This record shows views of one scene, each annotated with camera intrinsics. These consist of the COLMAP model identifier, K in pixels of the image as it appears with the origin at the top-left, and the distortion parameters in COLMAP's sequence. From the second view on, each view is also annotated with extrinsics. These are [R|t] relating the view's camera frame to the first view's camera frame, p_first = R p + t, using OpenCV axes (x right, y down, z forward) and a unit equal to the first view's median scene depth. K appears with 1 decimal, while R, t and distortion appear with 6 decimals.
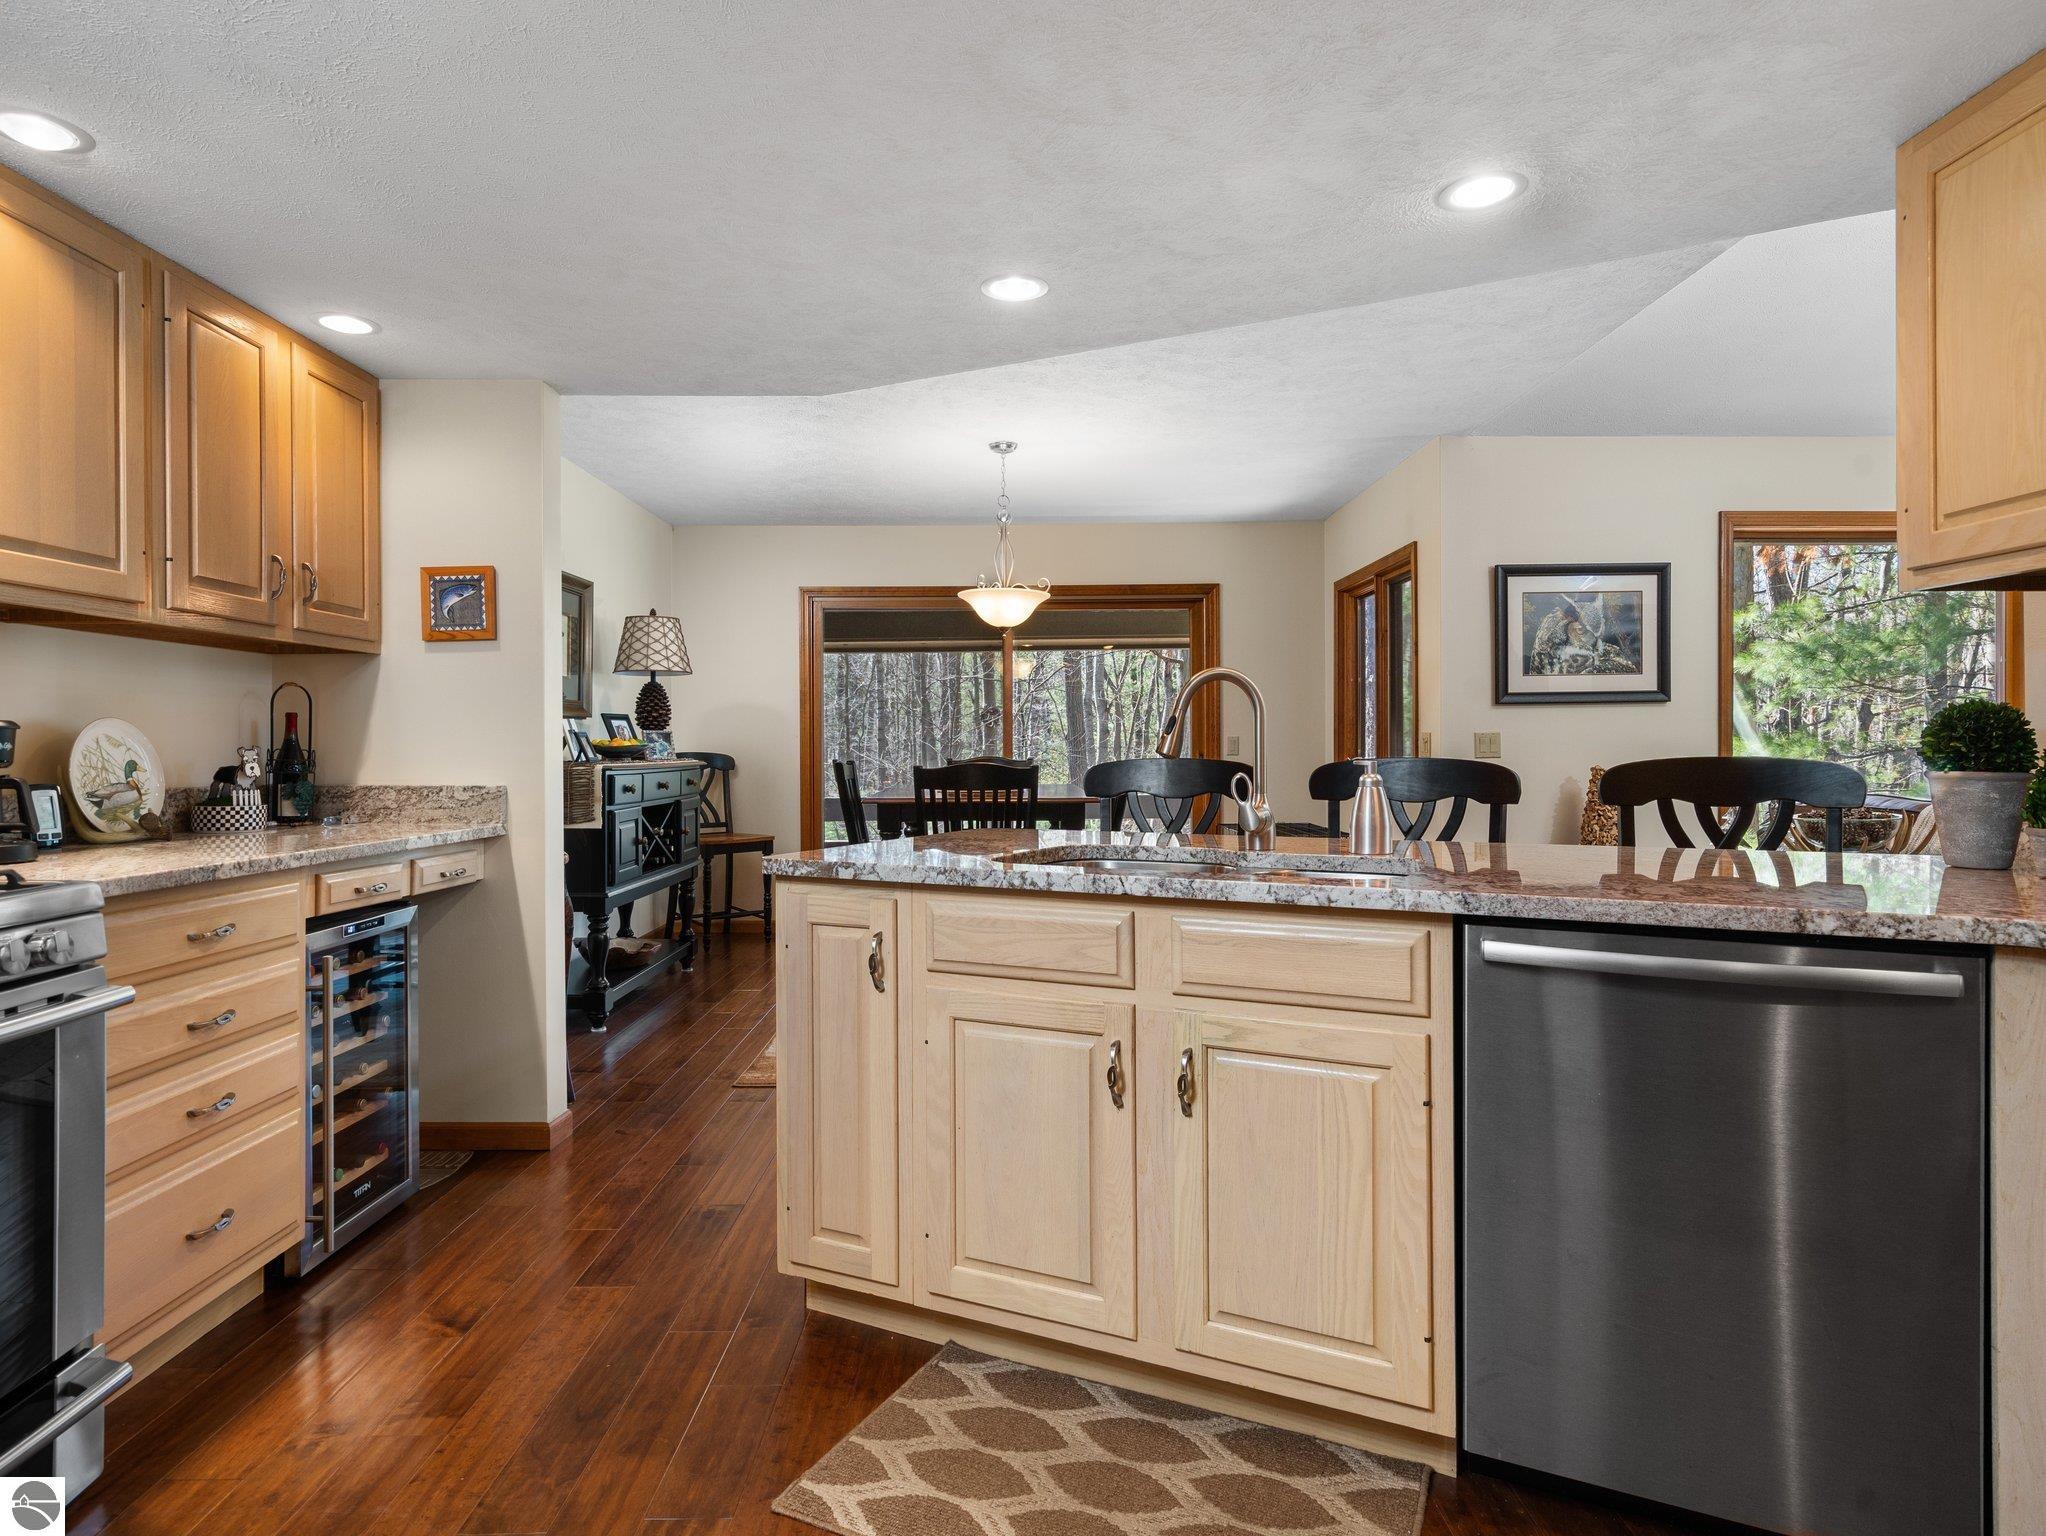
lens RADIAL K [[1150.8, 0, 1026.4], [0, 1150.8, 763.3], [0, 0, 1]] dist [0.010984, -0.001556]
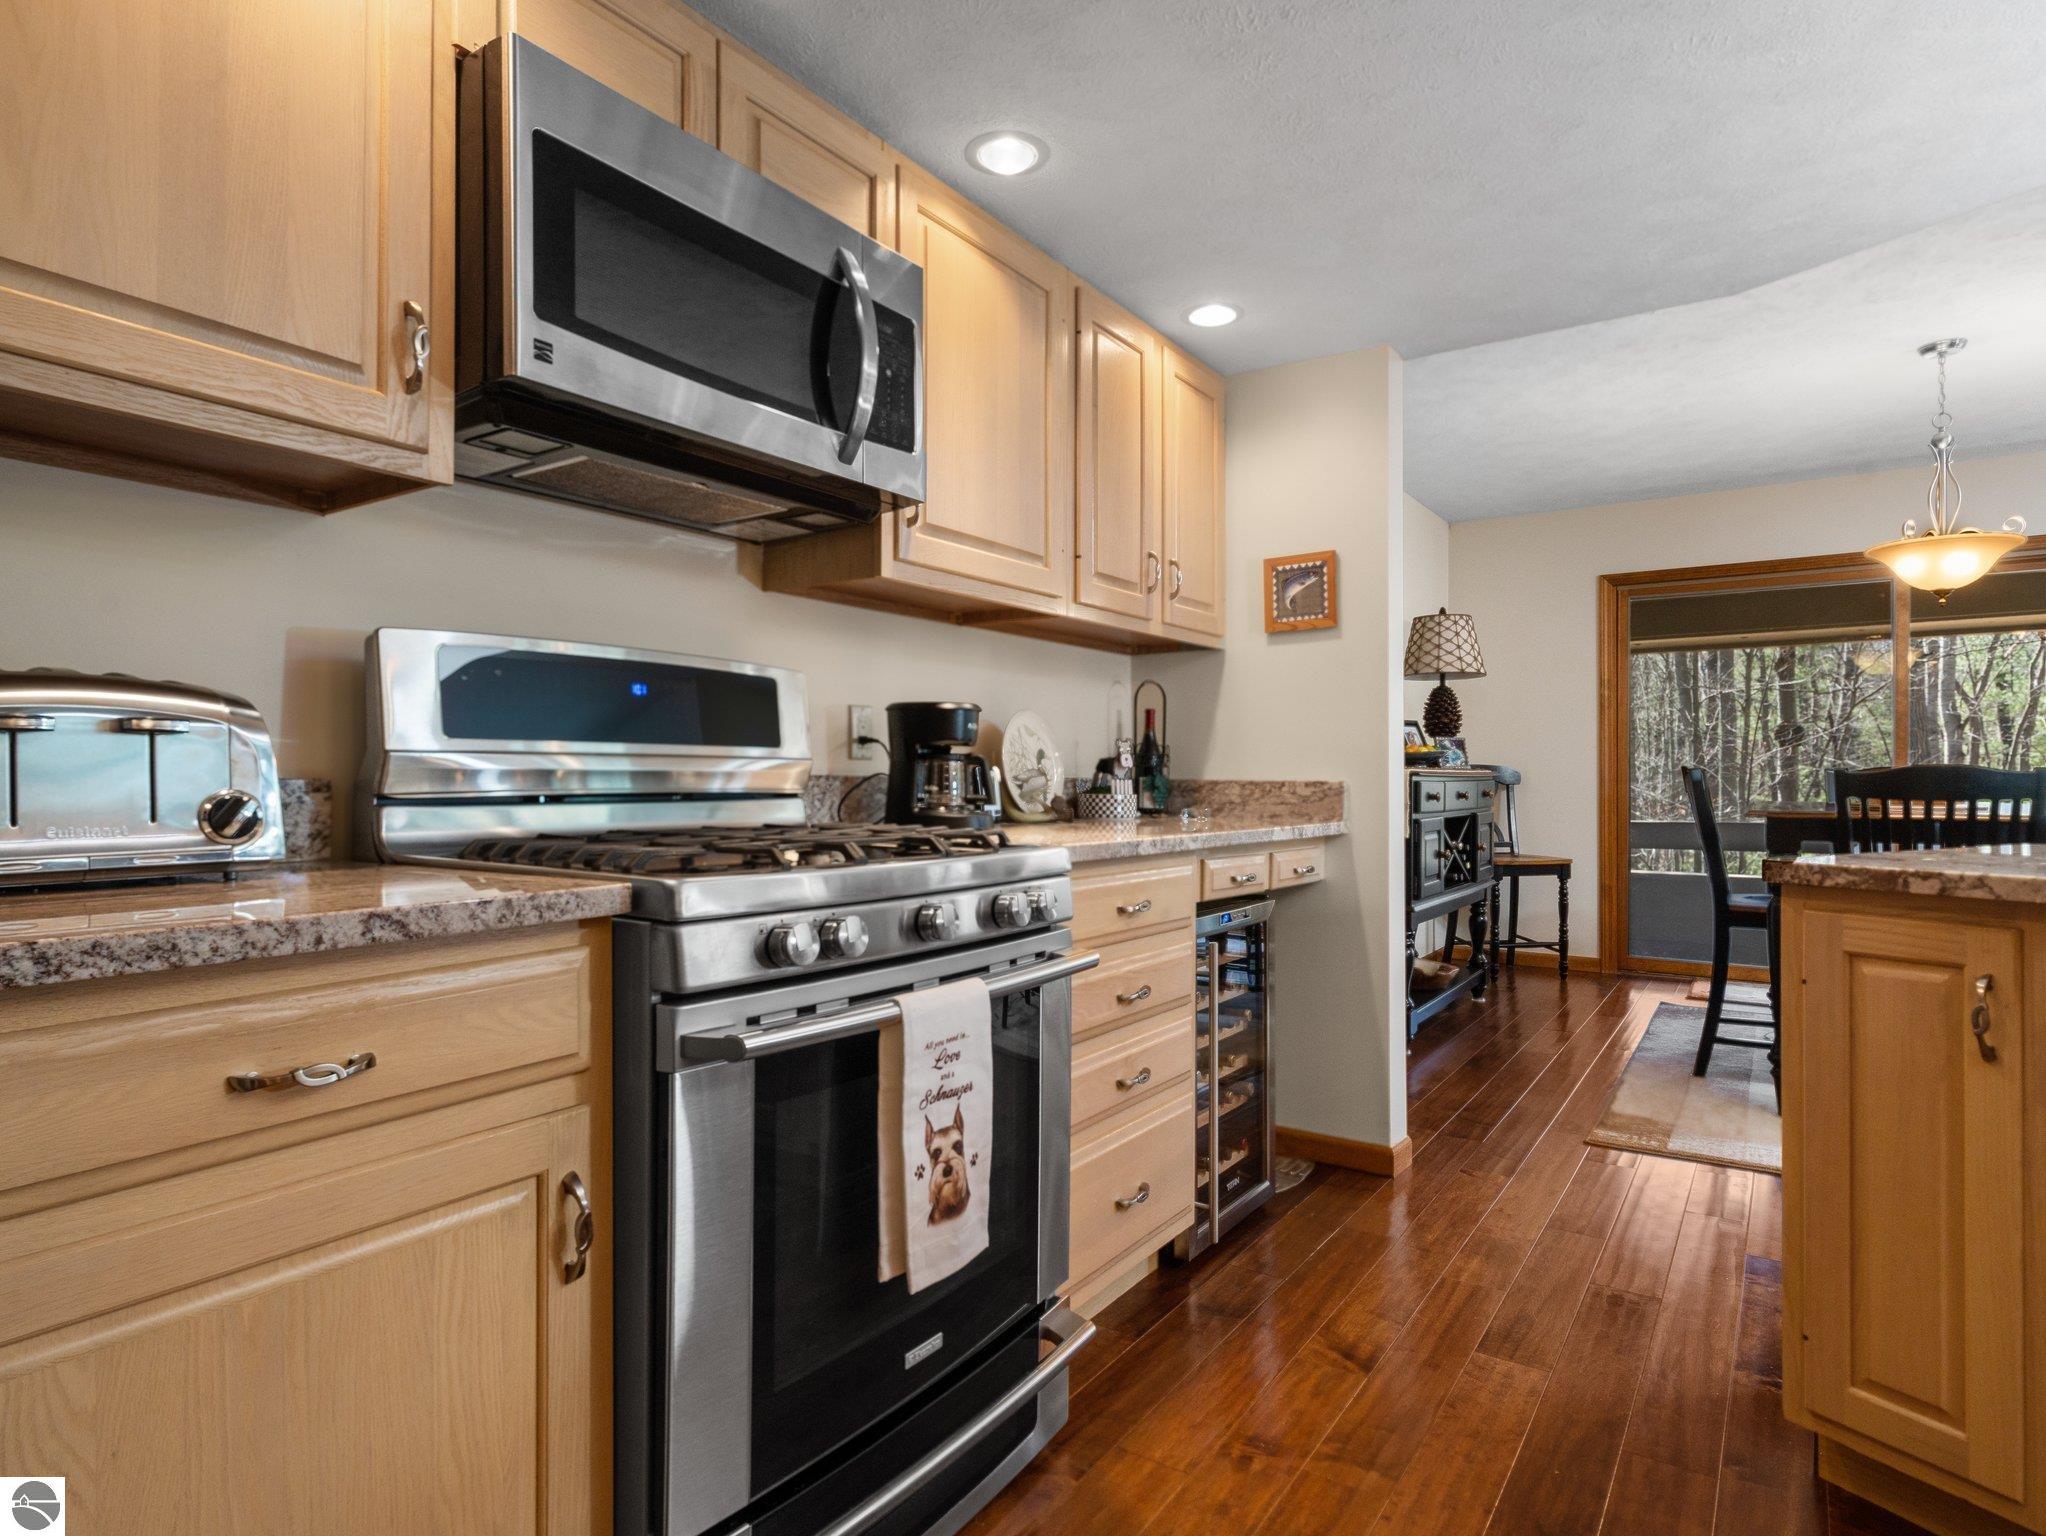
lens RADIAL K [[1150.8, 0, 1019.0], [0, 1150.8, 801.2], [0, 0, 1]] dist [0.010984, -0.001556]
pose [[0.825095, 0.016585, -0.564751, -0.155685], [-0.012224, 0.999859, 0.011503, 0.030798], [0.564862, -0.002588, 0.825181, 0.080082]]
